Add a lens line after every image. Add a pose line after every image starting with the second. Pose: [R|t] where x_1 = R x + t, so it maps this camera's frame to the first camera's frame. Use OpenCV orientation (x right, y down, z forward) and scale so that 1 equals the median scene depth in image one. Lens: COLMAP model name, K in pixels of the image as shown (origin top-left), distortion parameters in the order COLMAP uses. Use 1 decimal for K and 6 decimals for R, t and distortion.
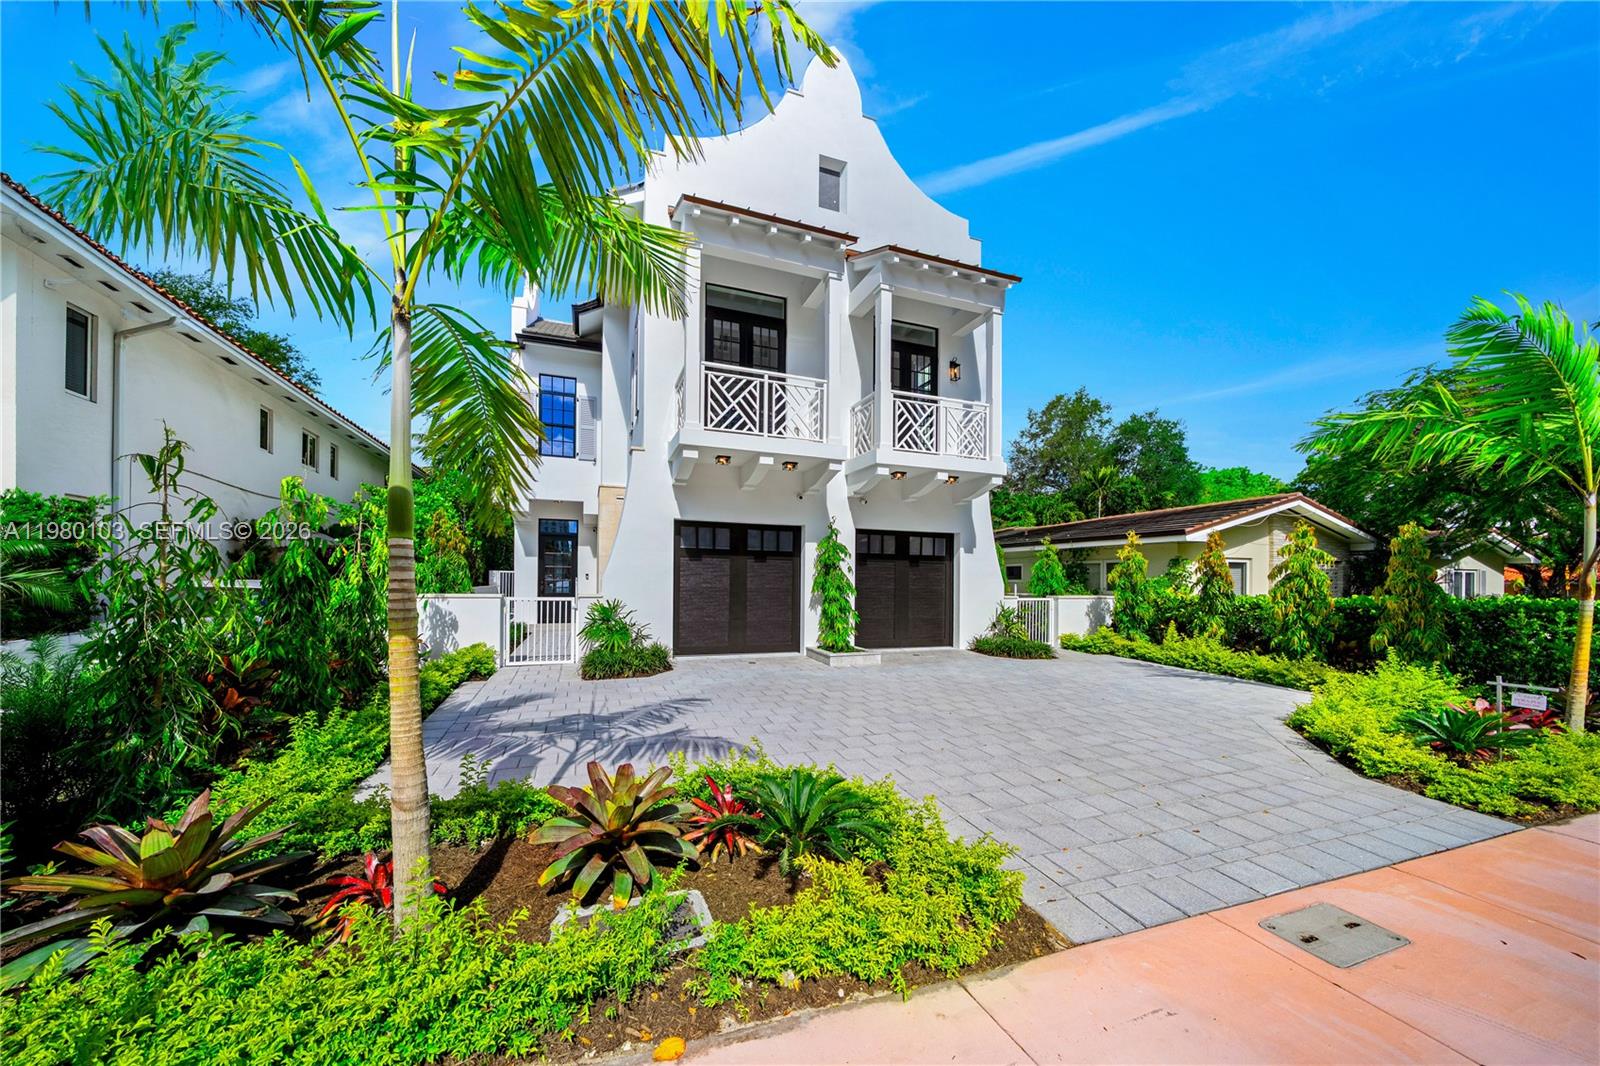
lens RADIAL K [[549.4, 0, 786.9], [0, 549.4, 574.3], [0, 0, 1]] dist [0.001547, 0.000160]
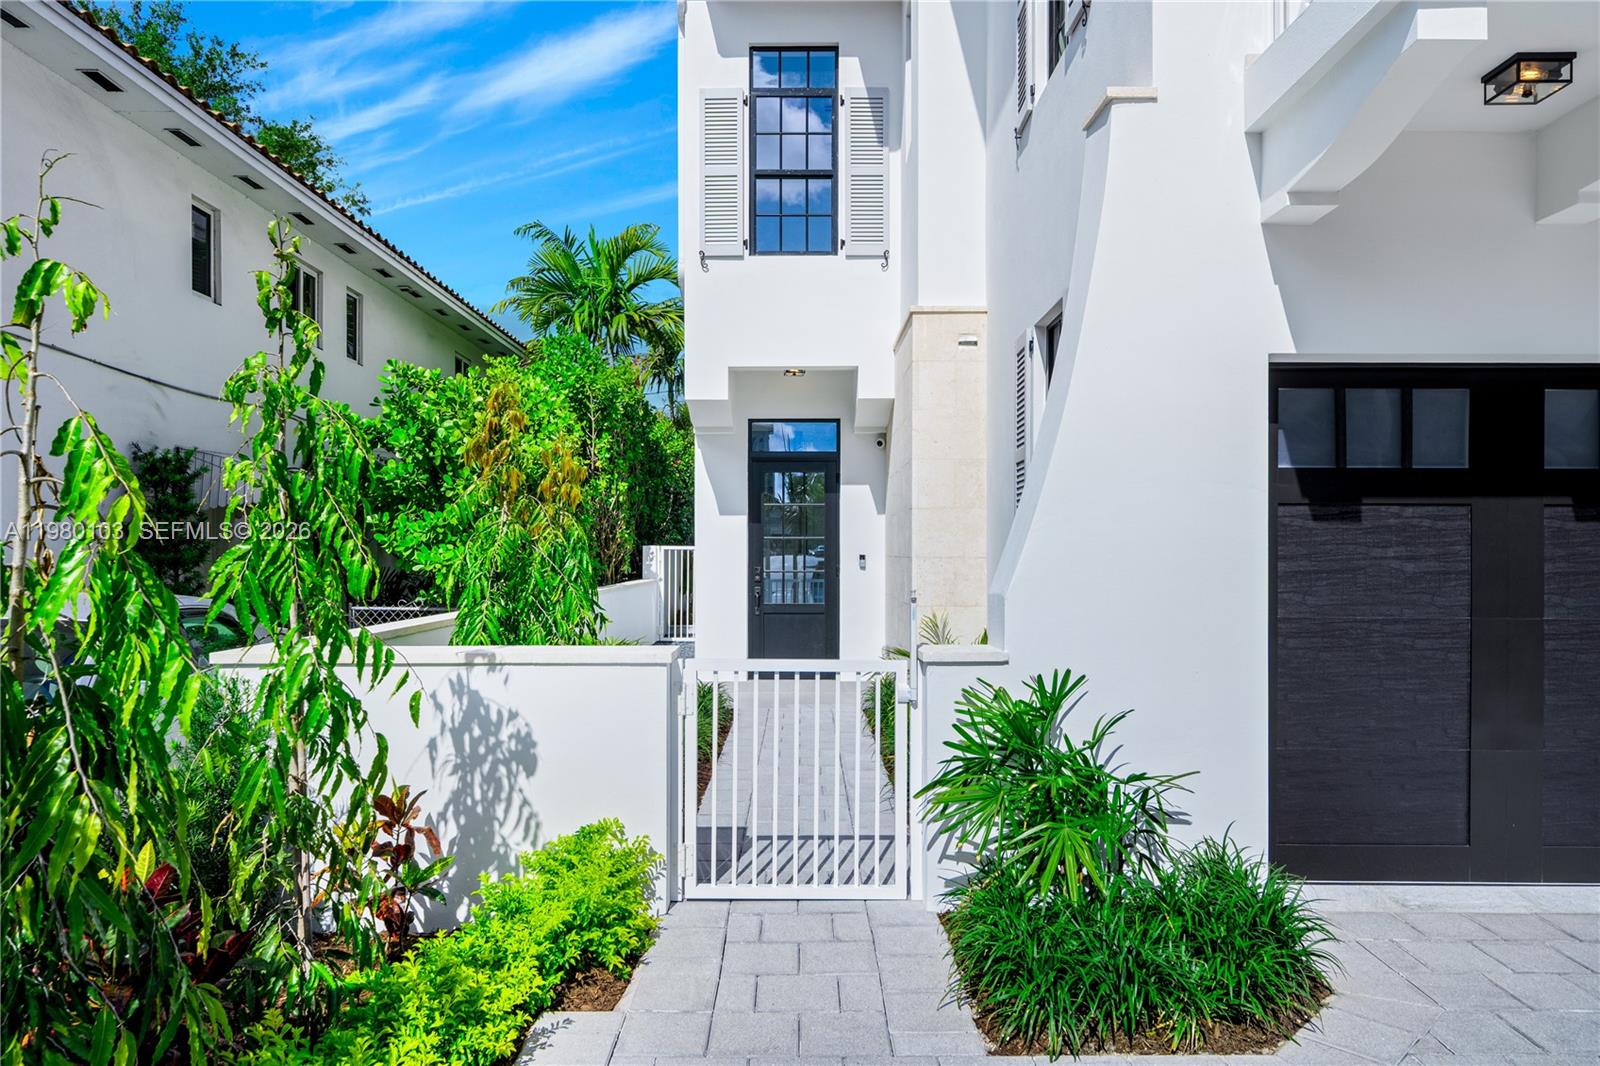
lens RADIAL K [[1095.3, 0, 802.4], [0, 1095.3, 543.7], [0, 0, 1]] dist [0.001113, -0.000334]
pose [[0.936550, -0.013343, -0.350280, -0.219007], [0.013781, 0.999904, -0.001242, -0.015321], [0.350263, -0.003664, 0.936644, 0.423667]]
